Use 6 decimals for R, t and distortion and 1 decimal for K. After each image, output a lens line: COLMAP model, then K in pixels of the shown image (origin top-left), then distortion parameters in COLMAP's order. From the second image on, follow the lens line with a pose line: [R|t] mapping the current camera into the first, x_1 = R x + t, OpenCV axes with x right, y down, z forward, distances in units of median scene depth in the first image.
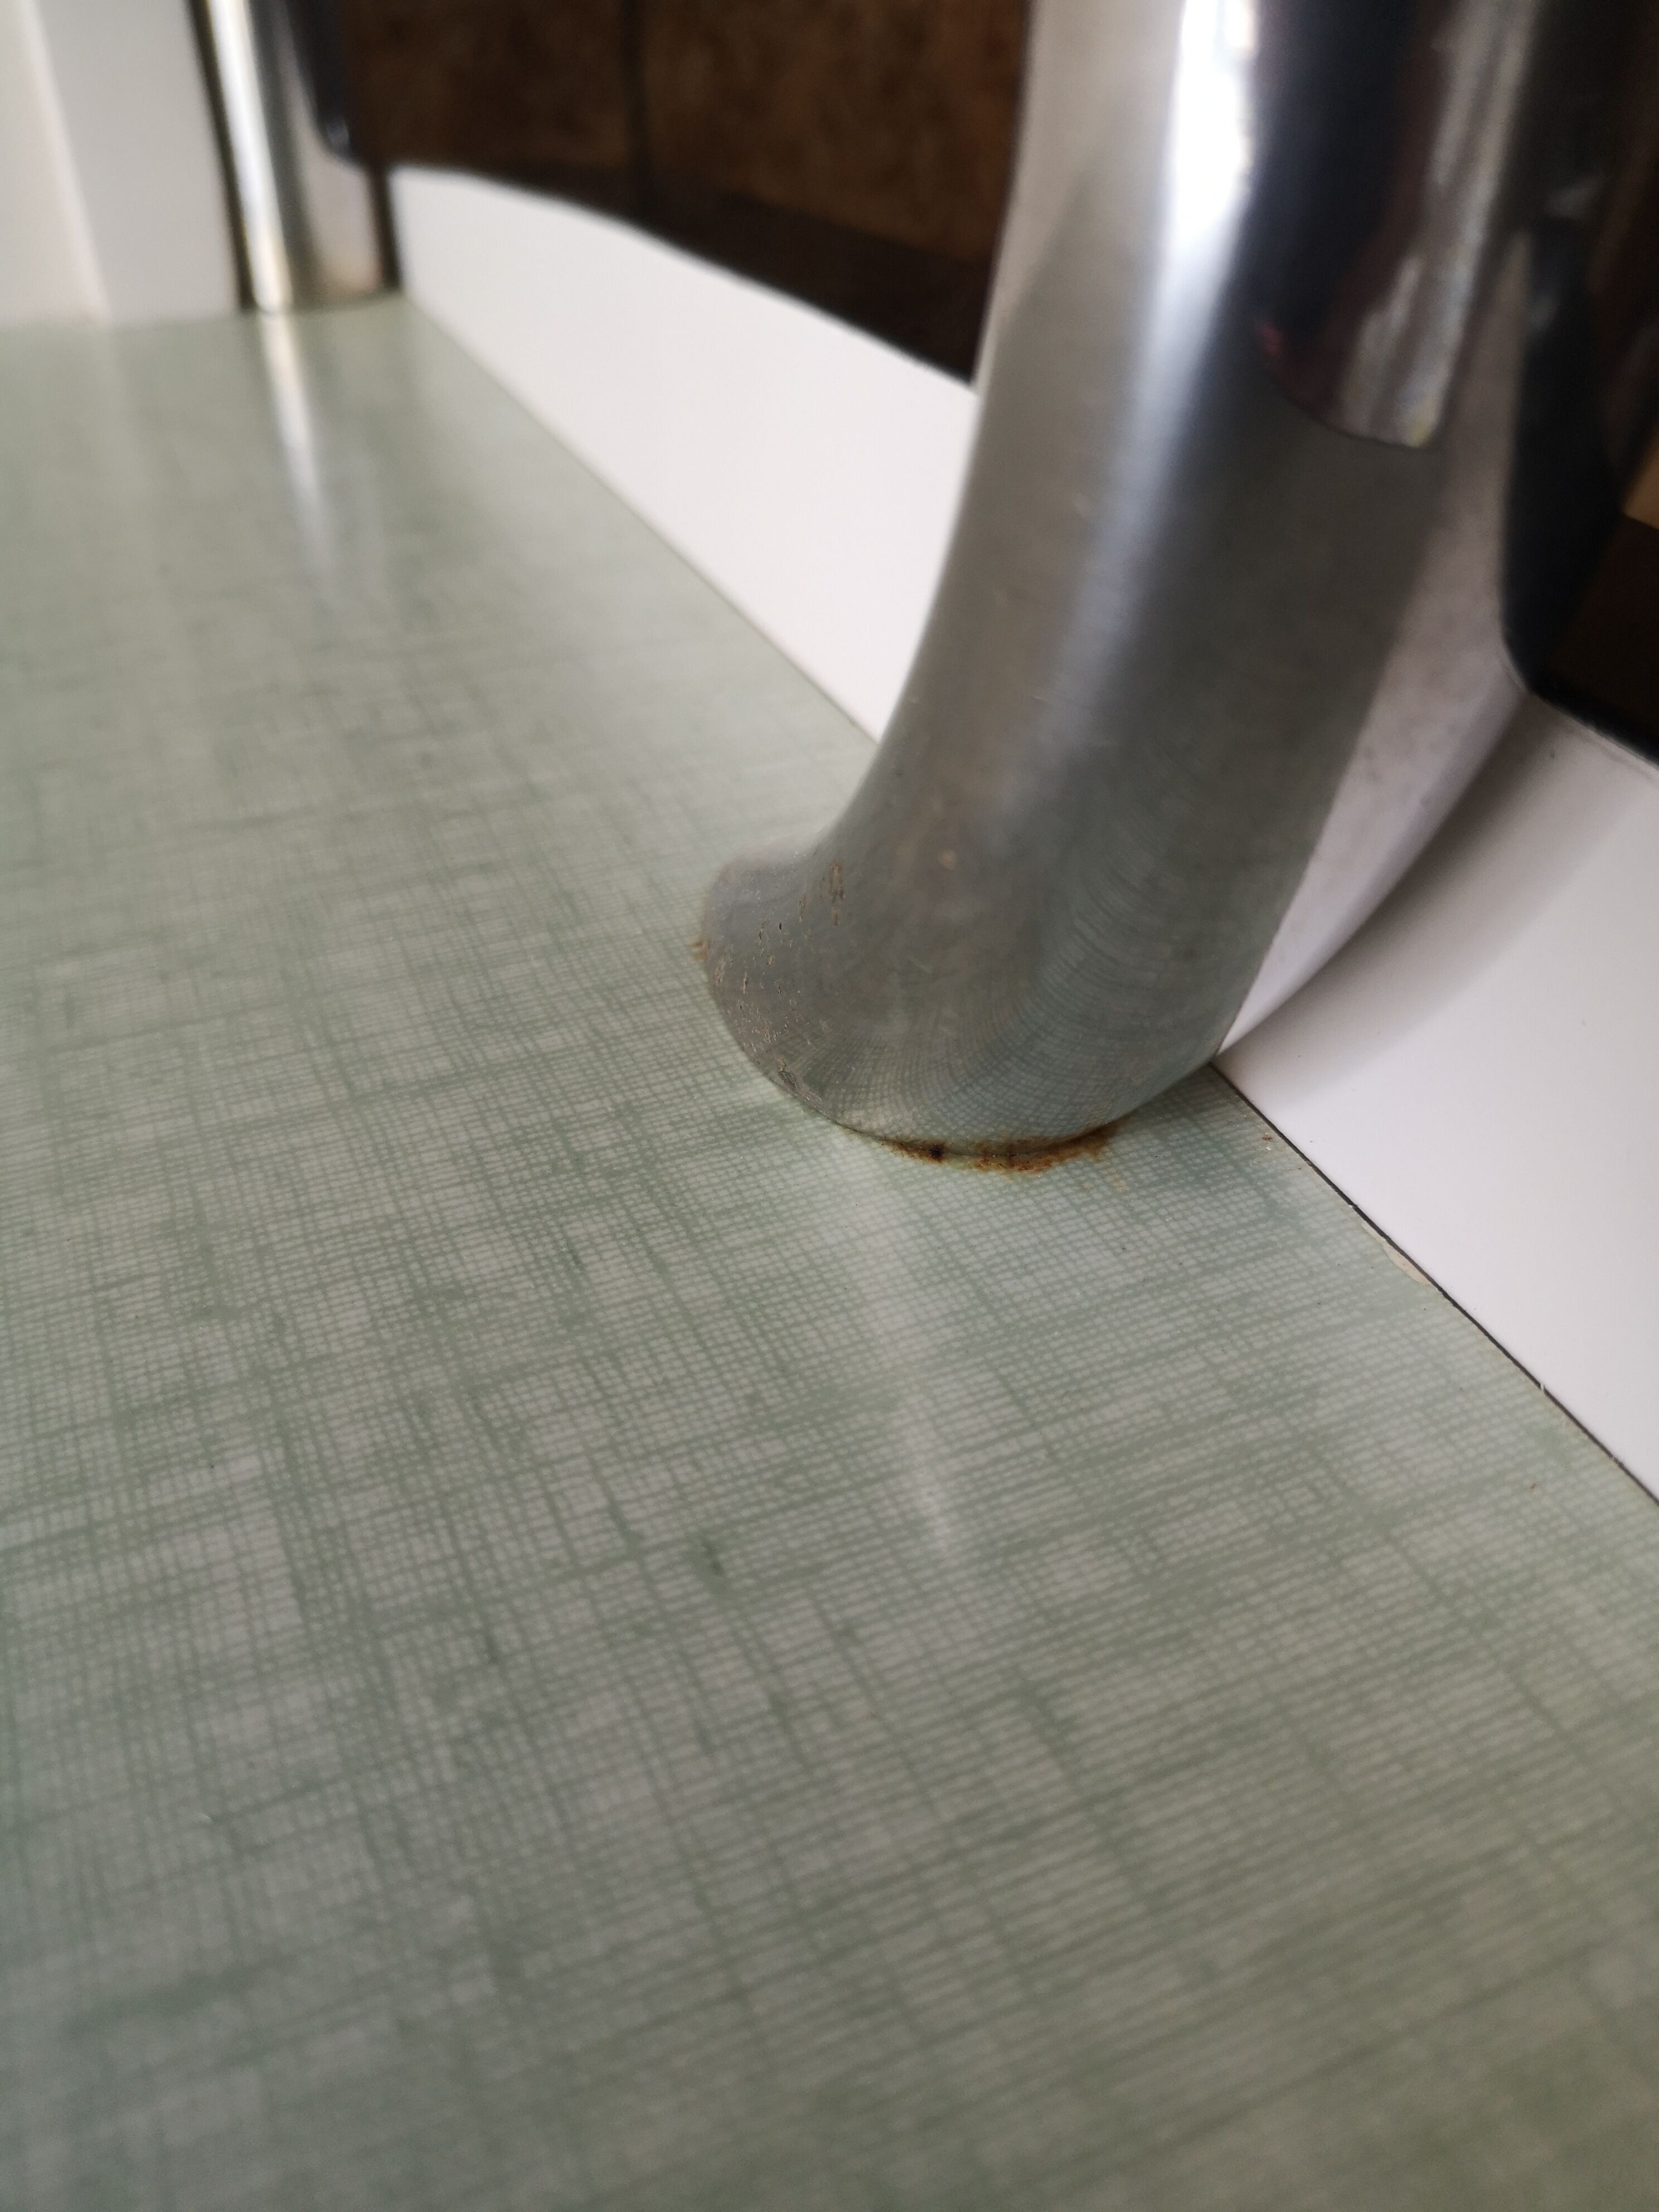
lens RADIAL K [[1754.3, 0, 829.6], [0, 1754.3, 1114.8], [0, 0, 1]] dist [0.013900, 0.009282]
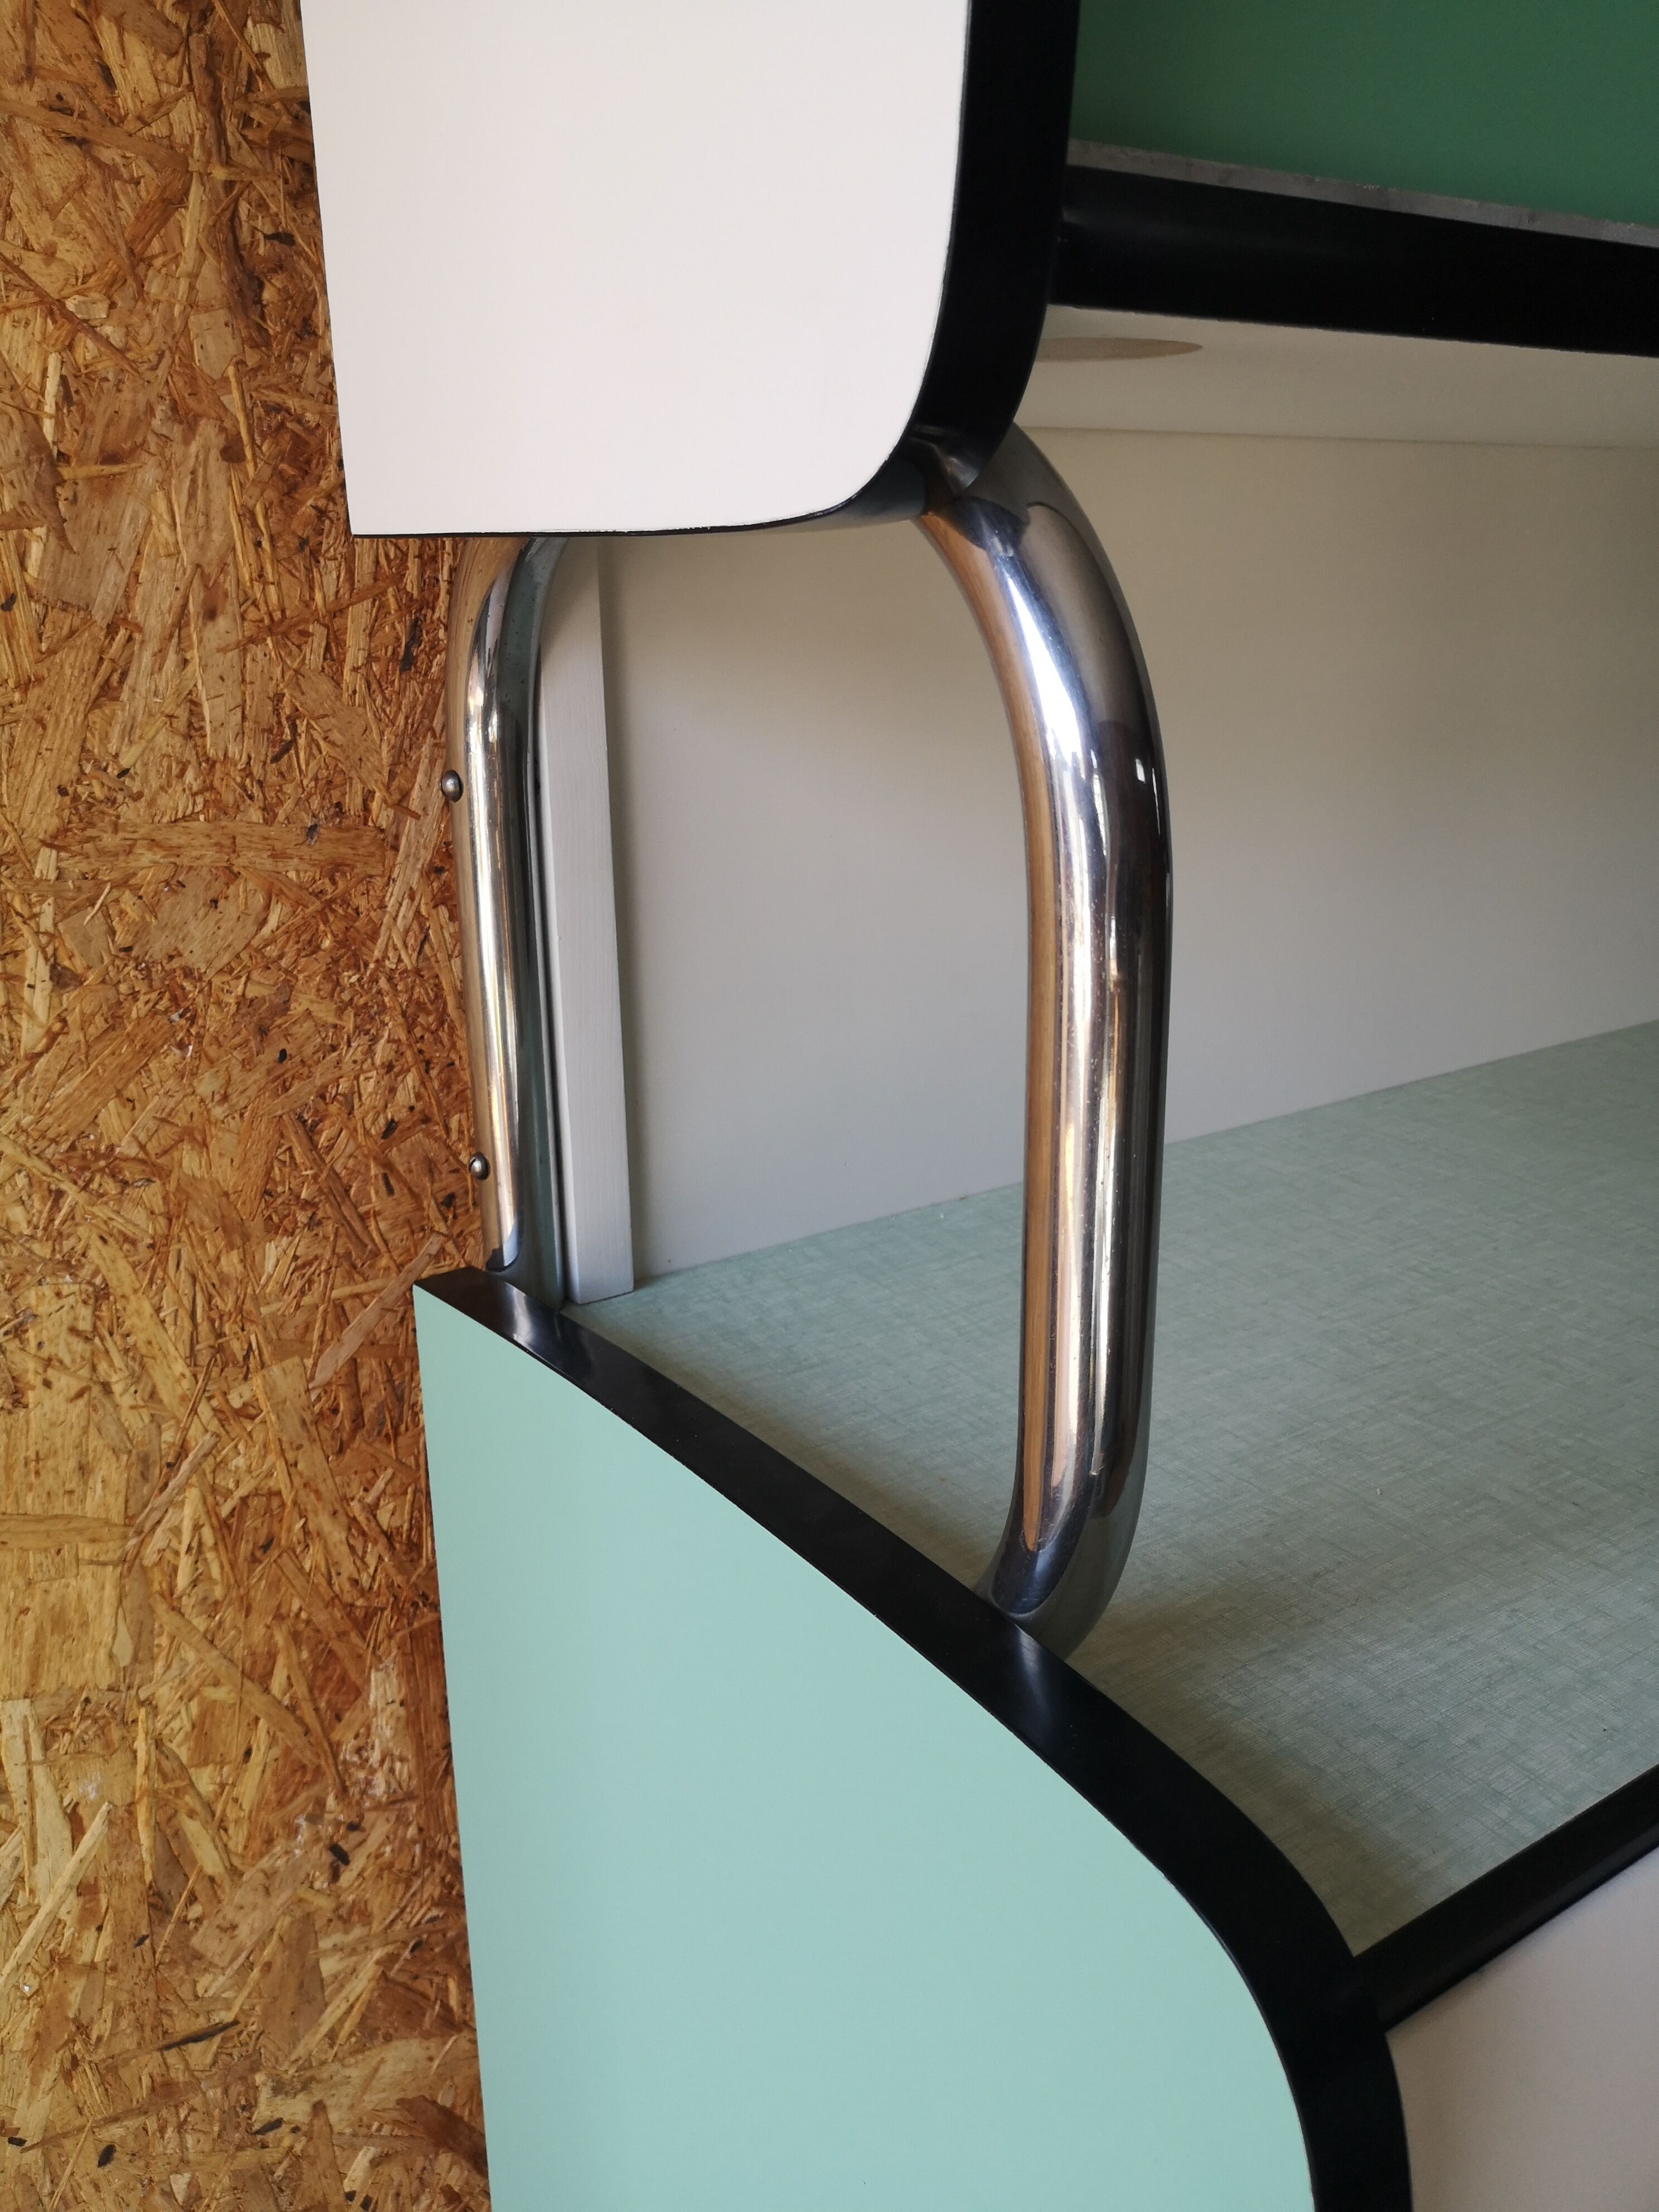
lens RADIAL K [[1754.3, 0, 830.7], [0, 1754.3, 1106.8], [0, 0, 1]] dist [0.013900, 0.009282]
pose [[0.980675, -0.045494, 0.190280, -3.136734], [0.106672, 0.939638, -0.325117, 0.587881], [-0.164003, 0.339132, 0.926333, -3.567628]]
